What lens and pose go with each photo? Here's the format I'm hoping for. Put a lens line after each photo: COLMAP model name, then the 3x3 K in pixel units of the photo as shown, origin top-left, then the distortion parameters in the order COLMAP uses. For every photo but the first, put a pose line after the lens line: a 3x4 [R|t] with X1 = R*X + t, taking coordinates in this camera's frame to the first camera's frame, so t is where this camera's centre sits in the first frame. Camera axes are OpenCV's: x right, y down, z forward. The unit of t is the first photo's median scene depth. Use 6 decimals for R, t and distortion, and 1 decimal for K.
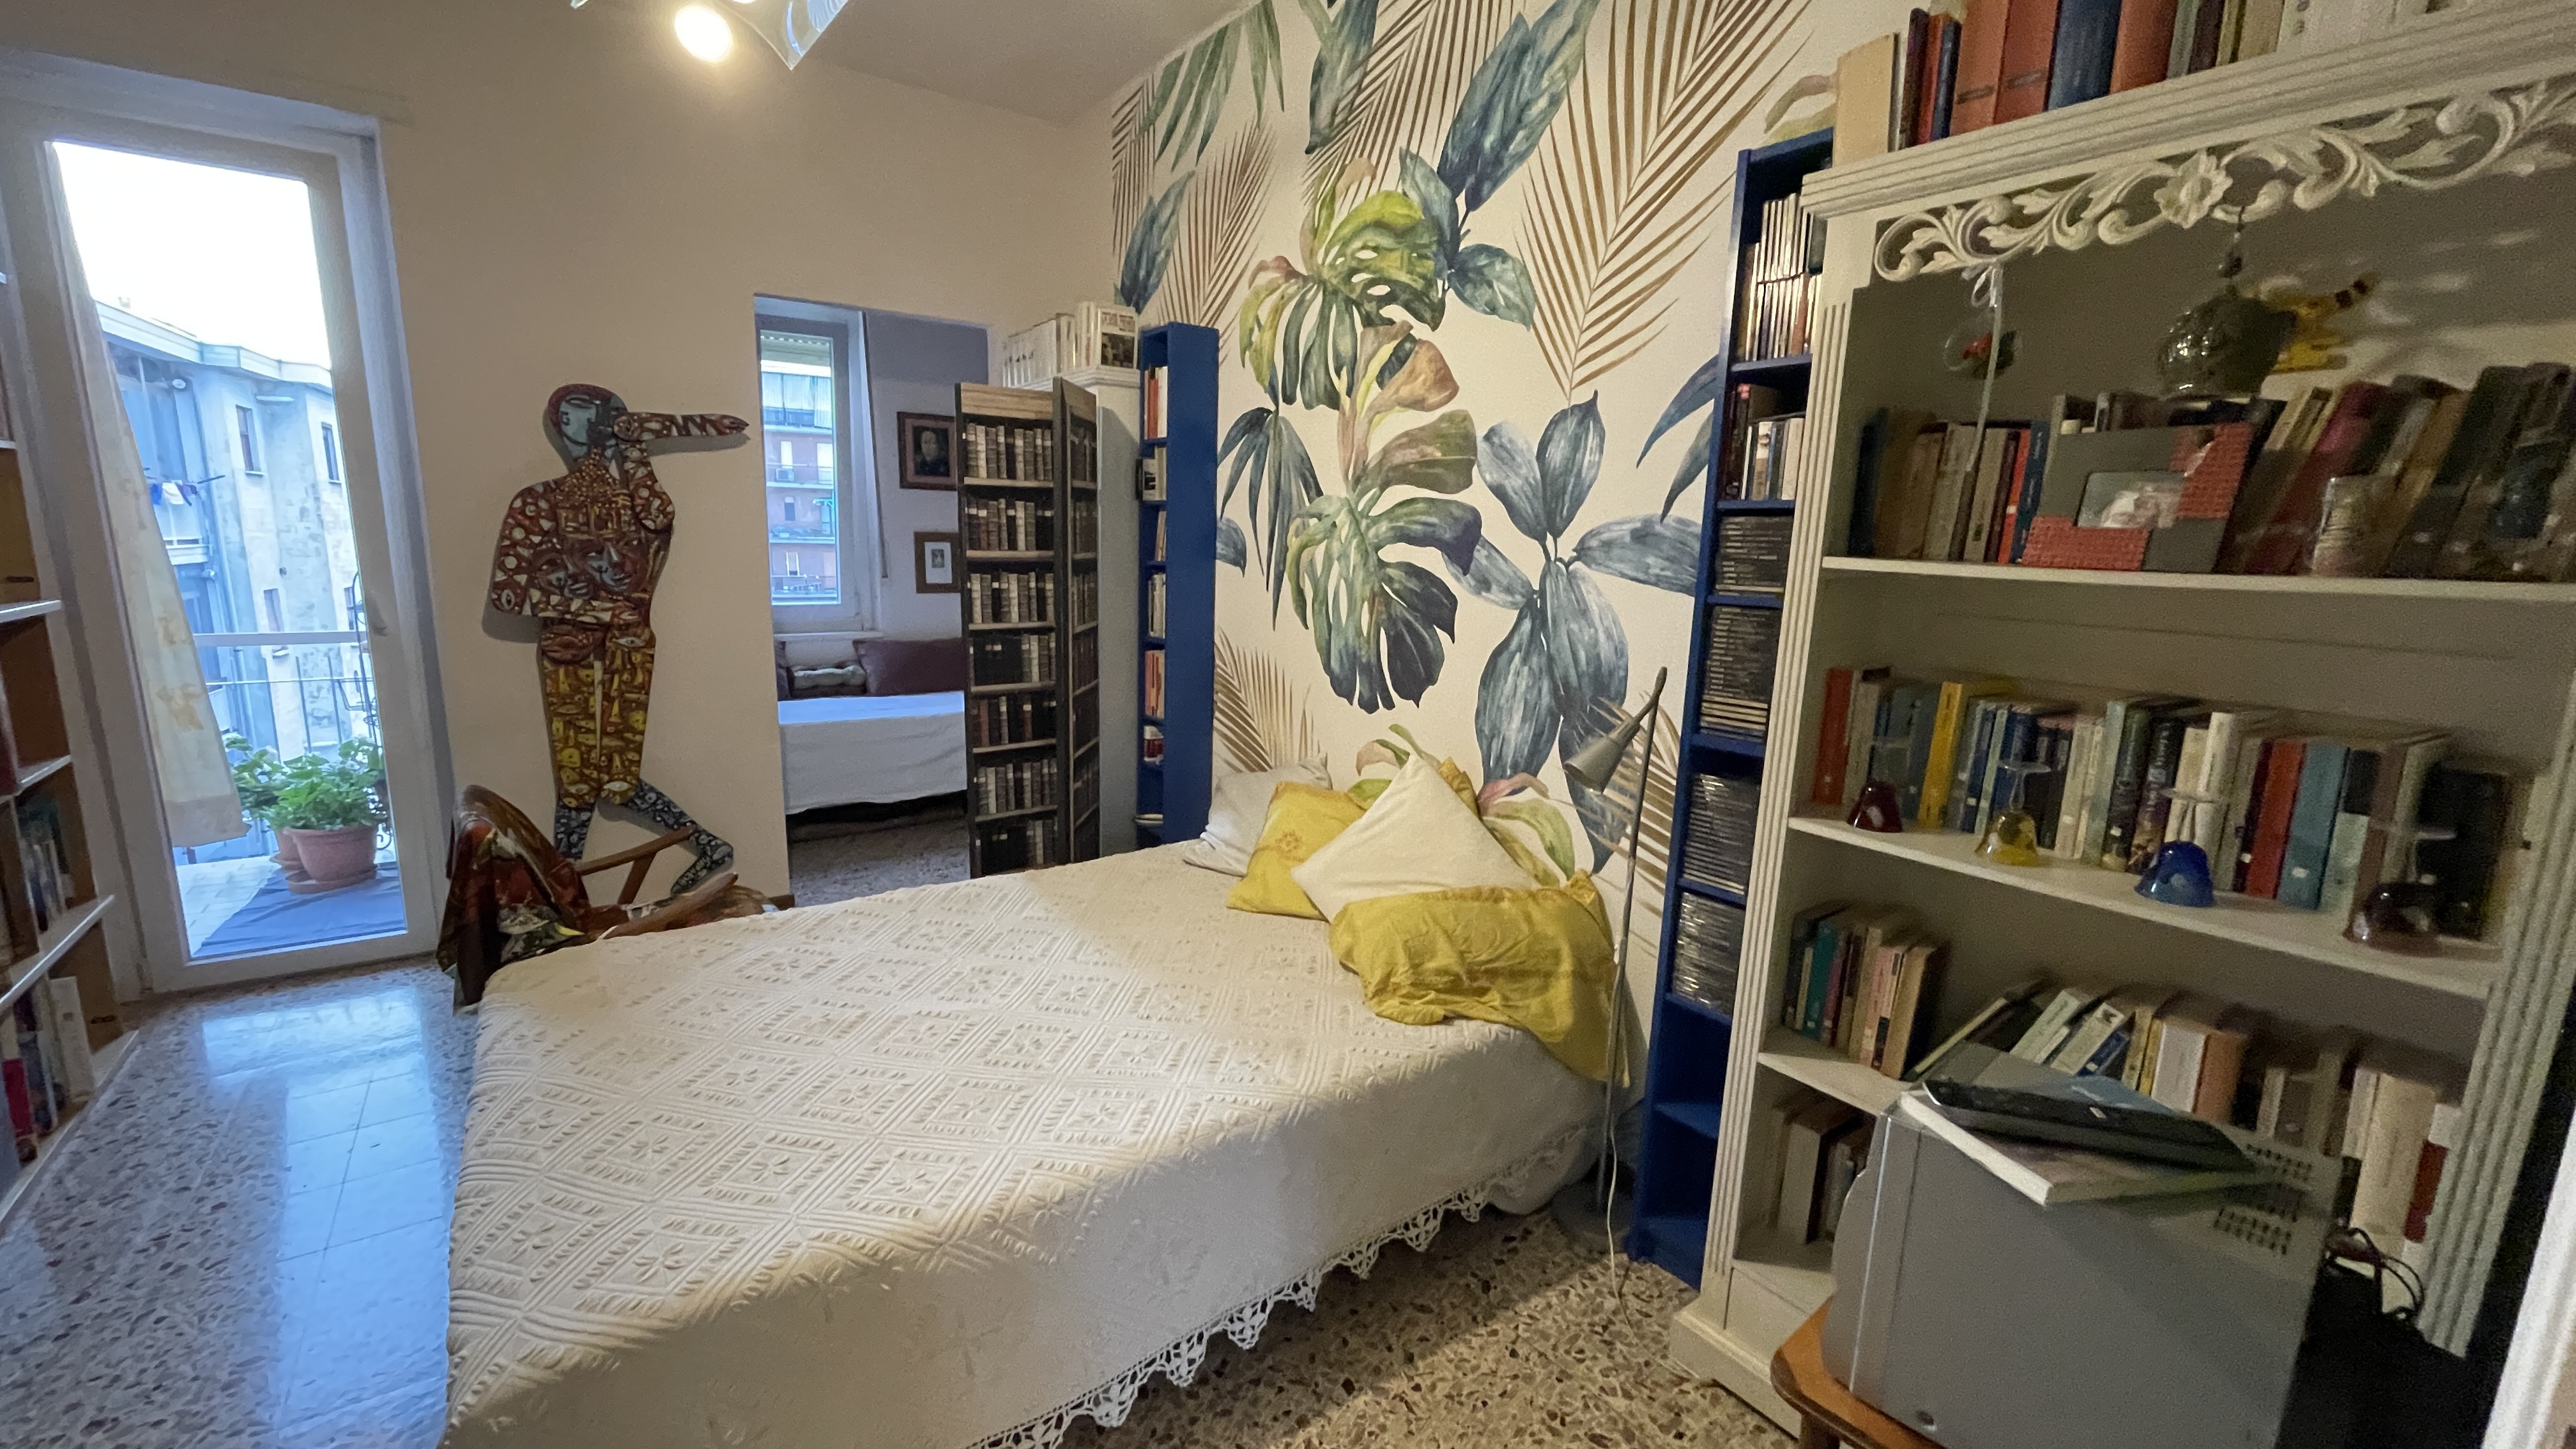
lens RADIAL K [[1035.6, 0, 1288.0], [0, 1035.6, 724.5], [0, 0, 1]] dist [-0.002785, -0.000805]
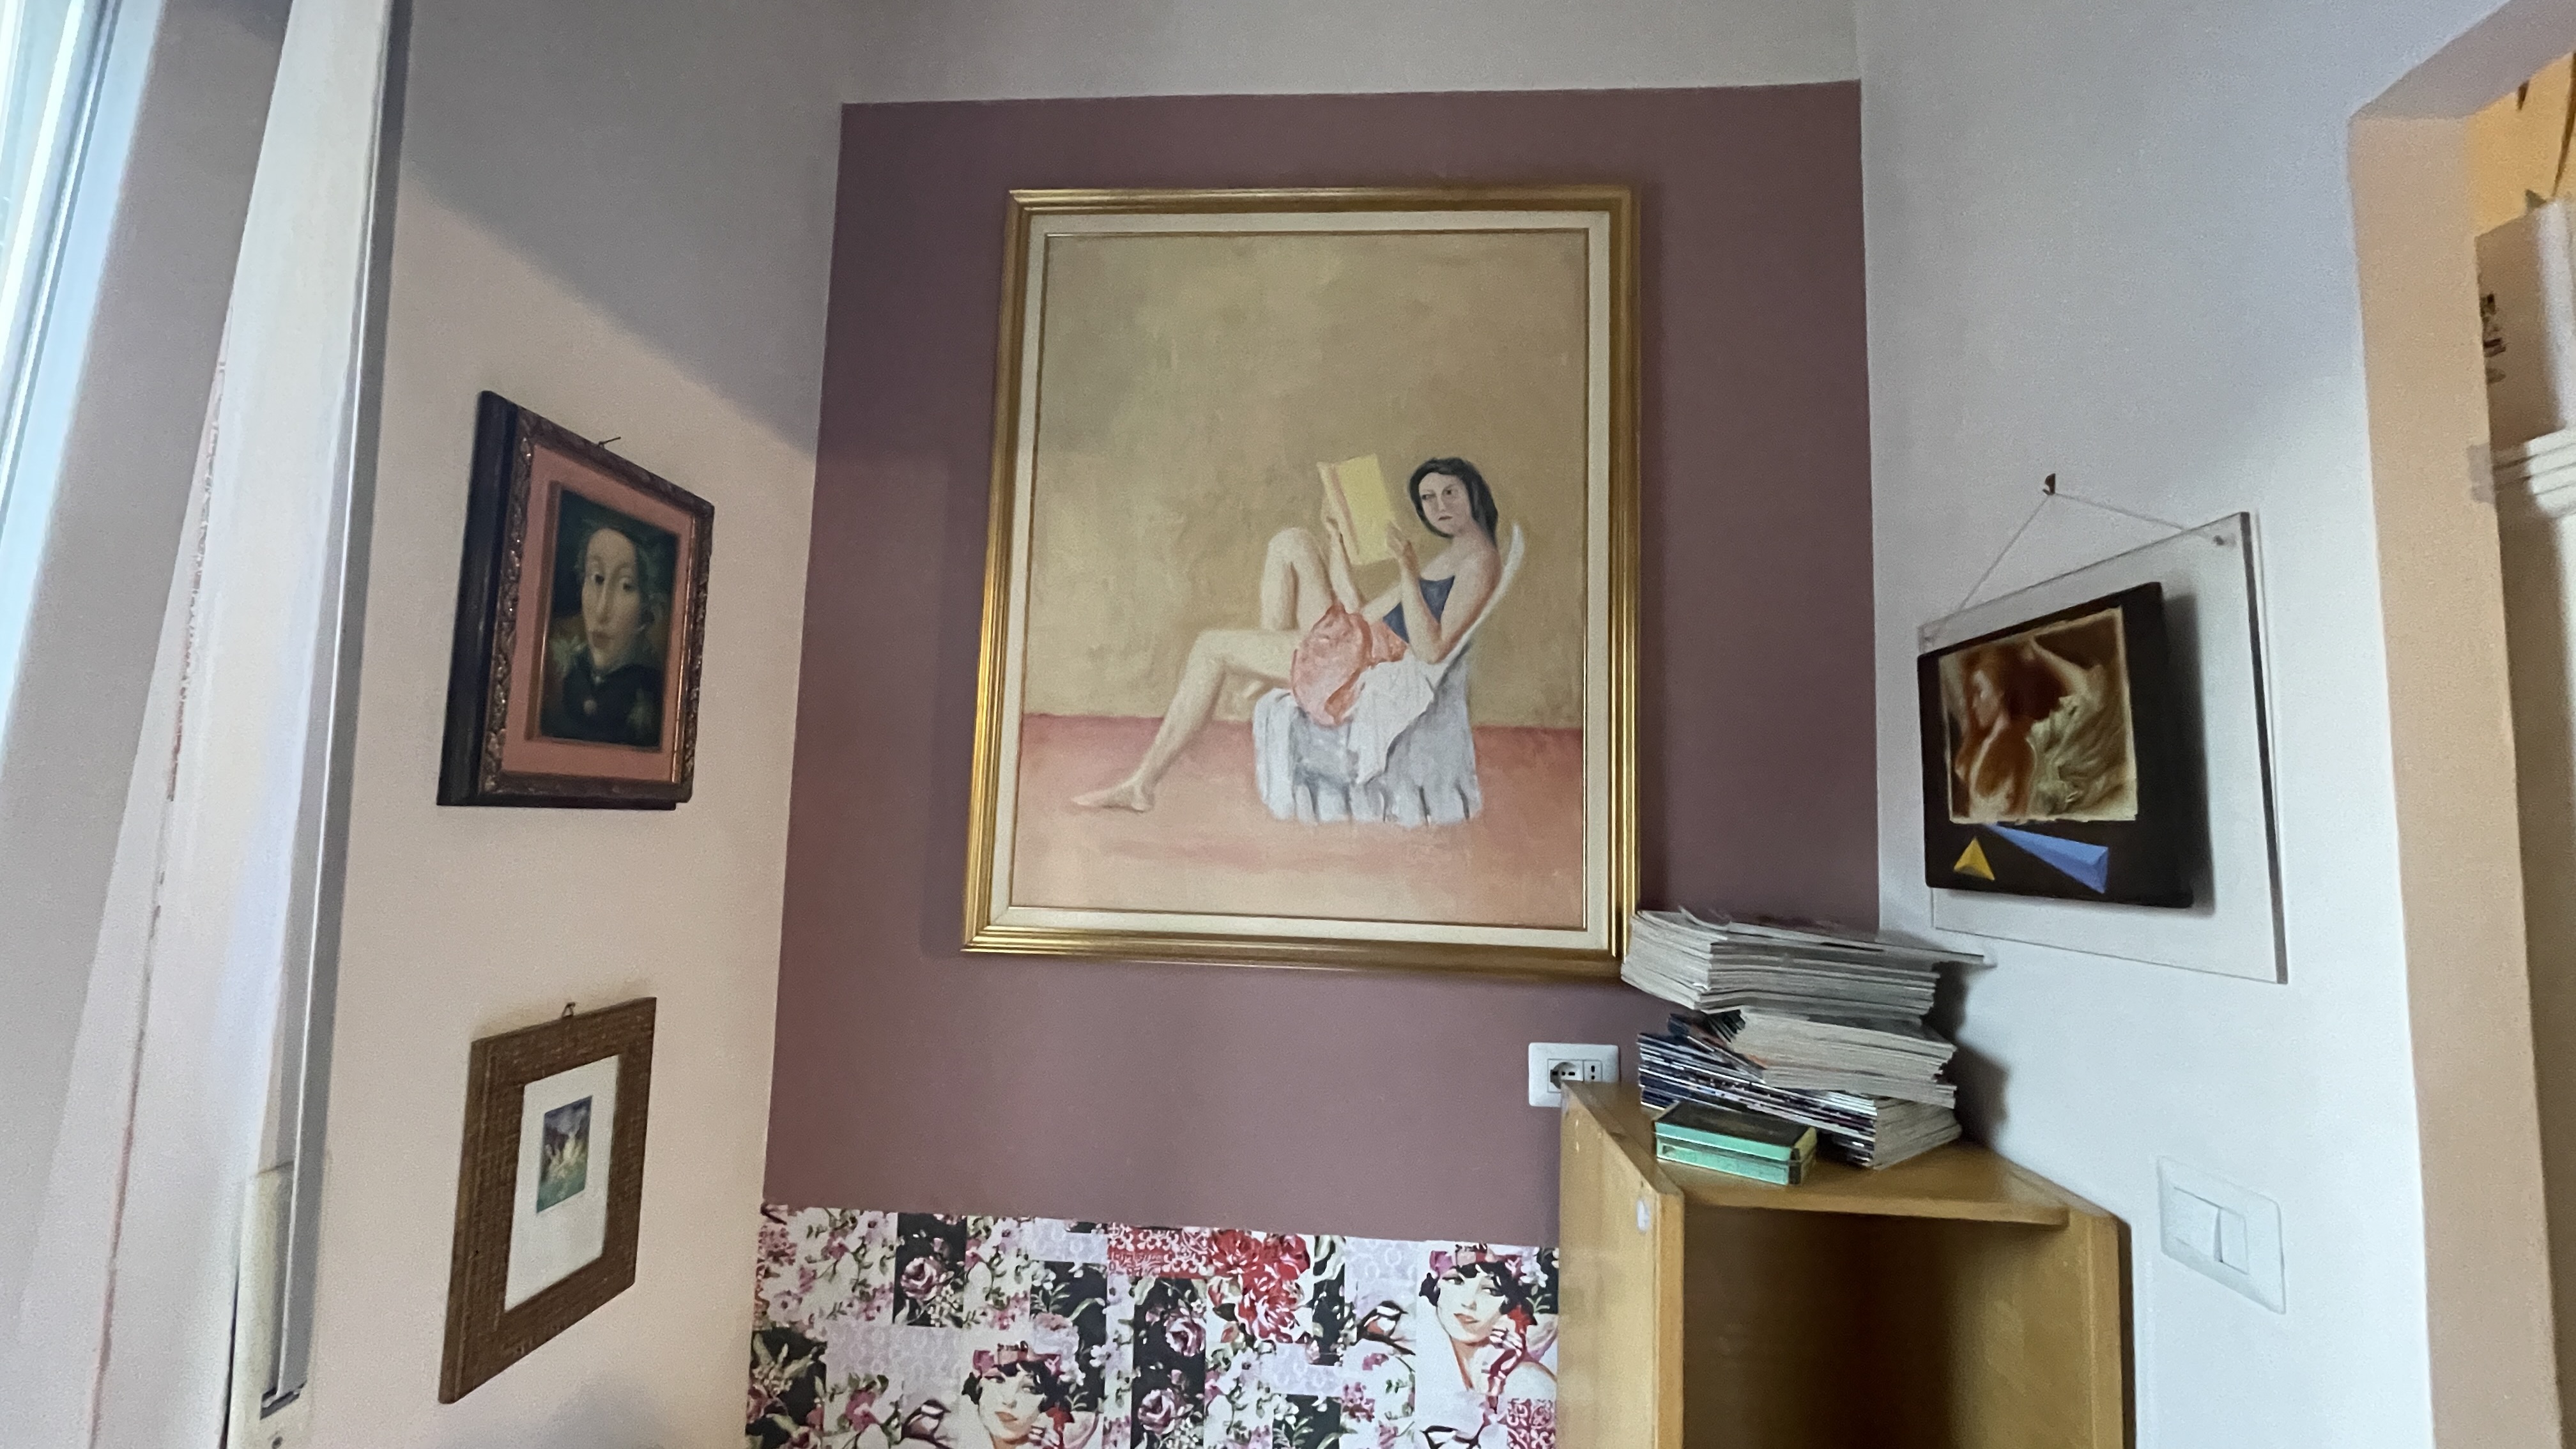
lens RADIAL K [[1039.3, 0, 1267.5], [0, 1039.3, 723.2], [0, 0, 1]] dist [-0.029672, 0.016436]
pose [[0.642949, 0.065749, 0.763081, -0.820780], [0.125564, 0.973780, -0.189699, -0.375850], [-0.755546, 0.217782, 0.617836, 1.544636]]
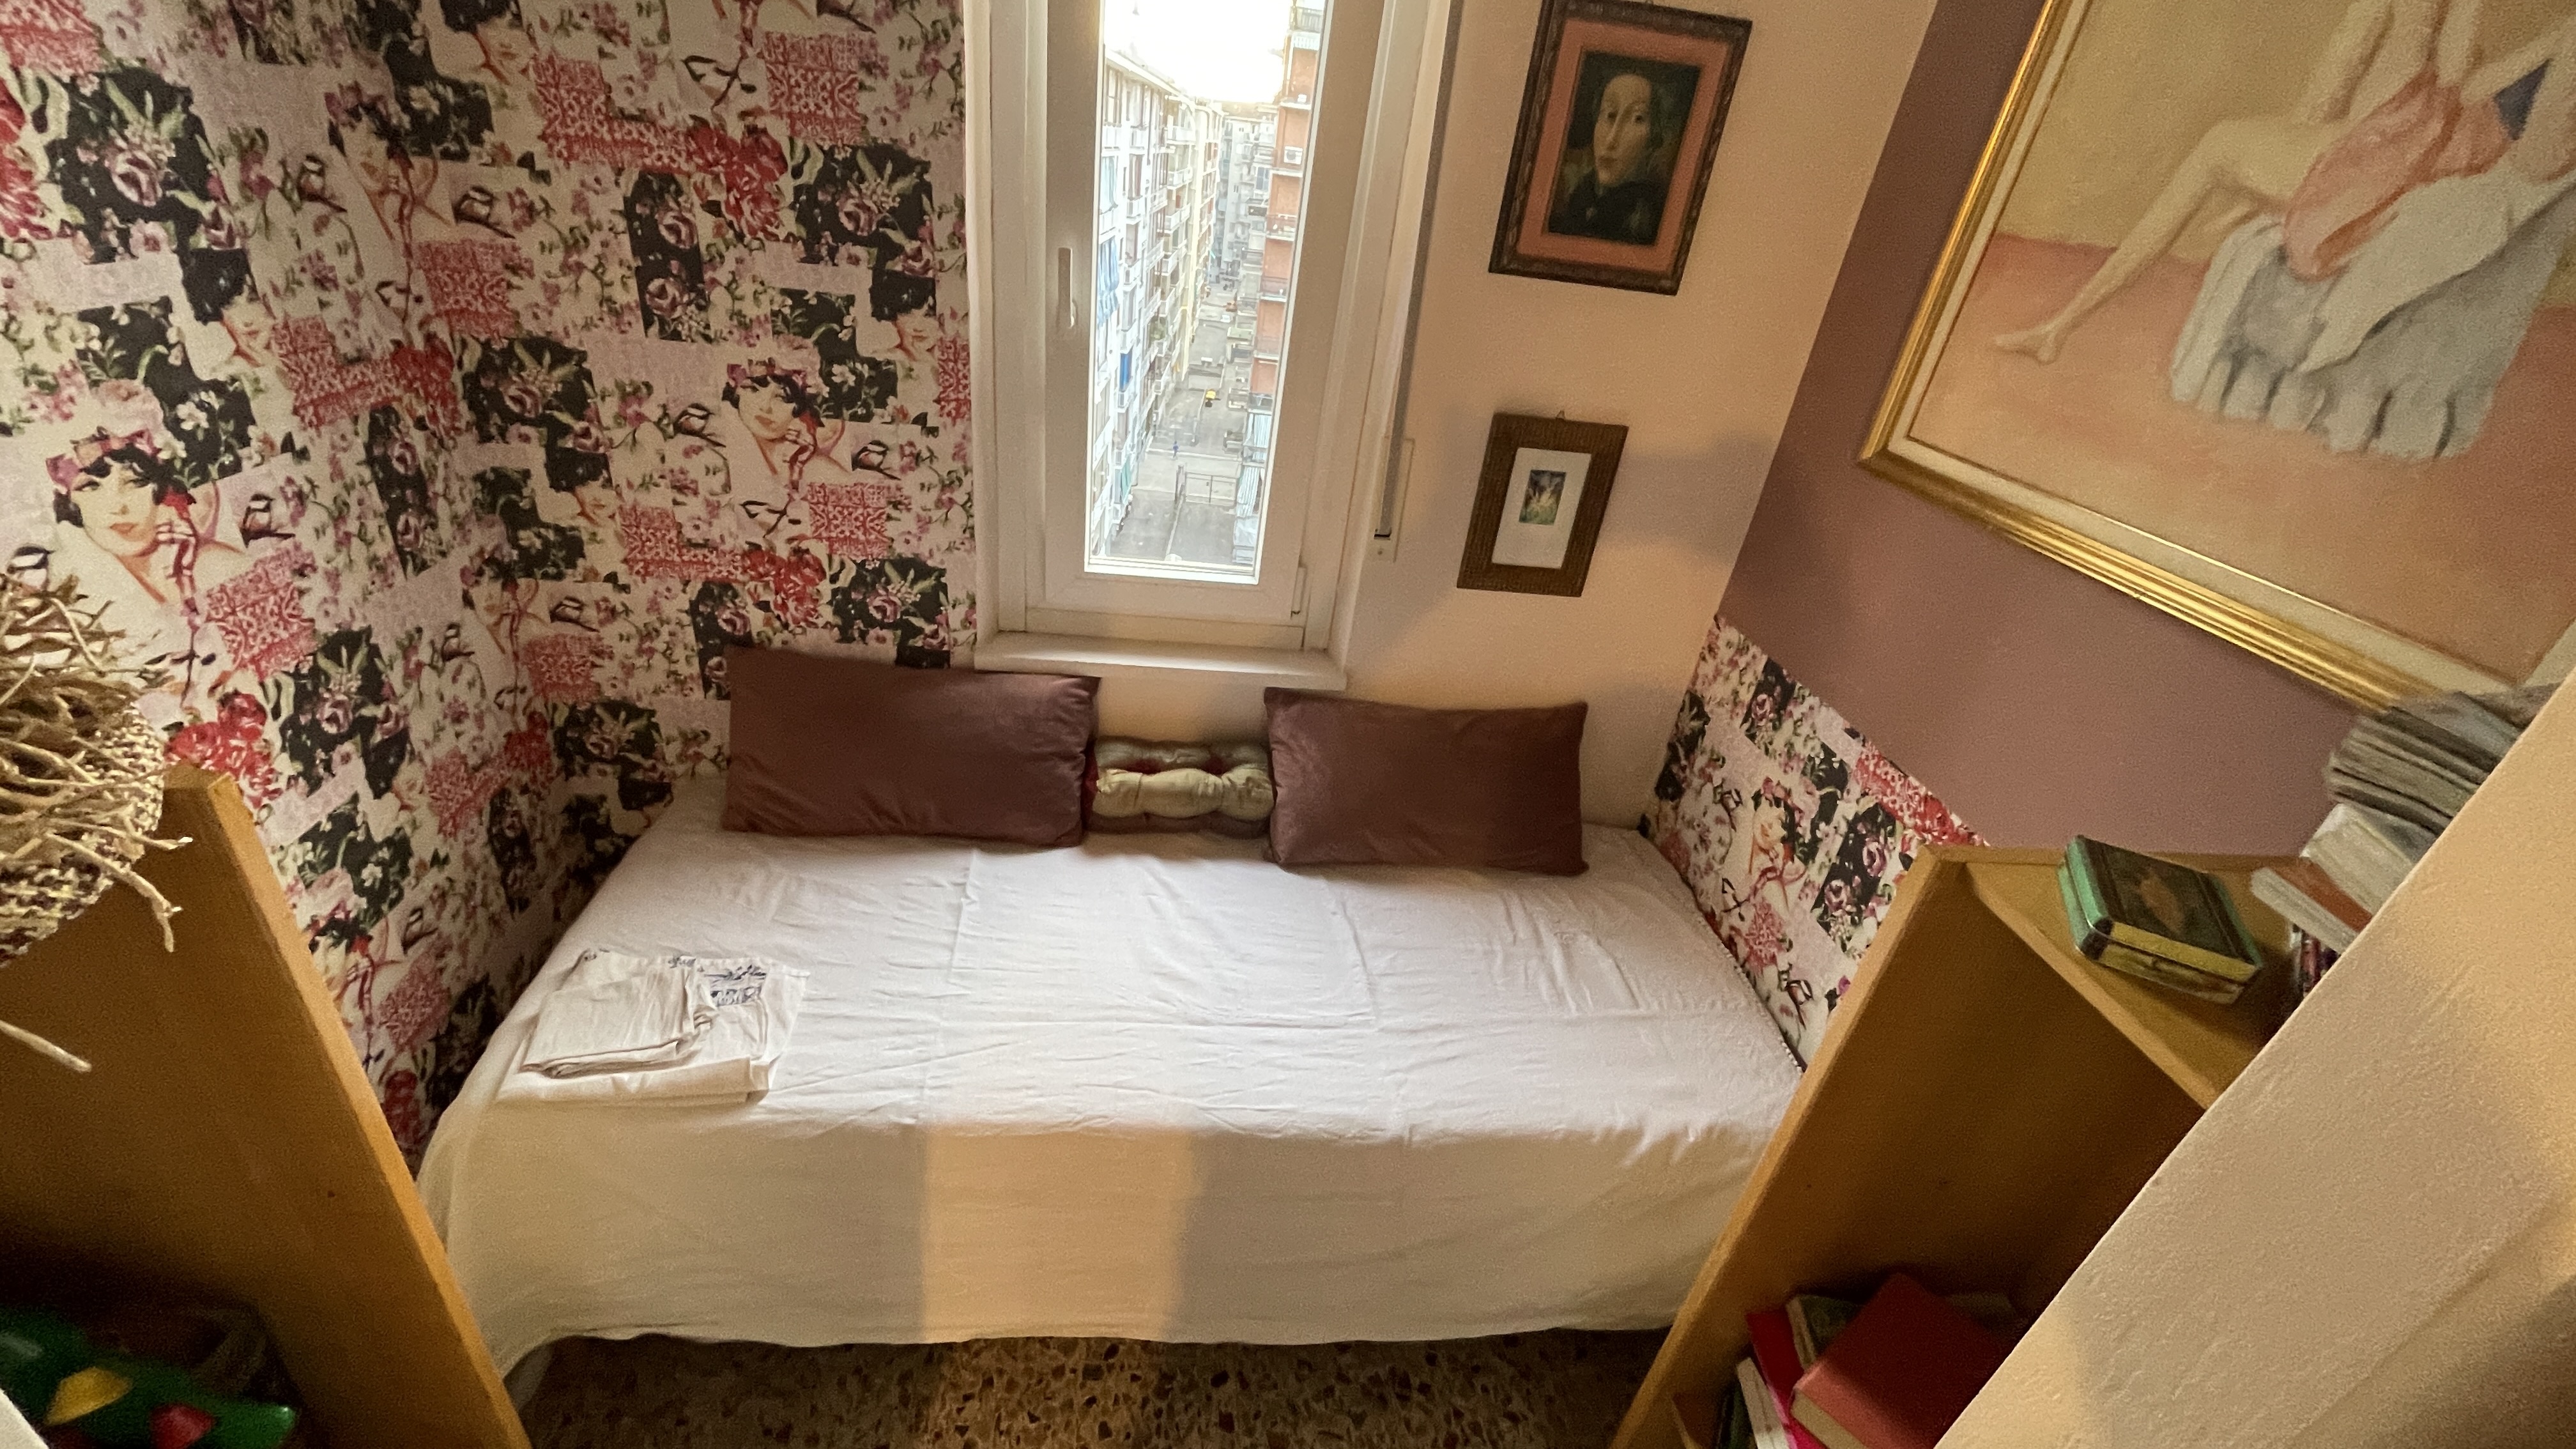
lens RADIAL K [[1039.3, 0, 1267.5], [0, 1039.3, 723.2], [0, 0, 1]] dist [-0.029672, 0.016436]
pose [[0.858503, 0.313464, -0.405849, -0.516600], [-0.185251, 0.927552, 0.324544, -0.374093], [0.478179, -0.203438, 0.854376, 1.324217]]
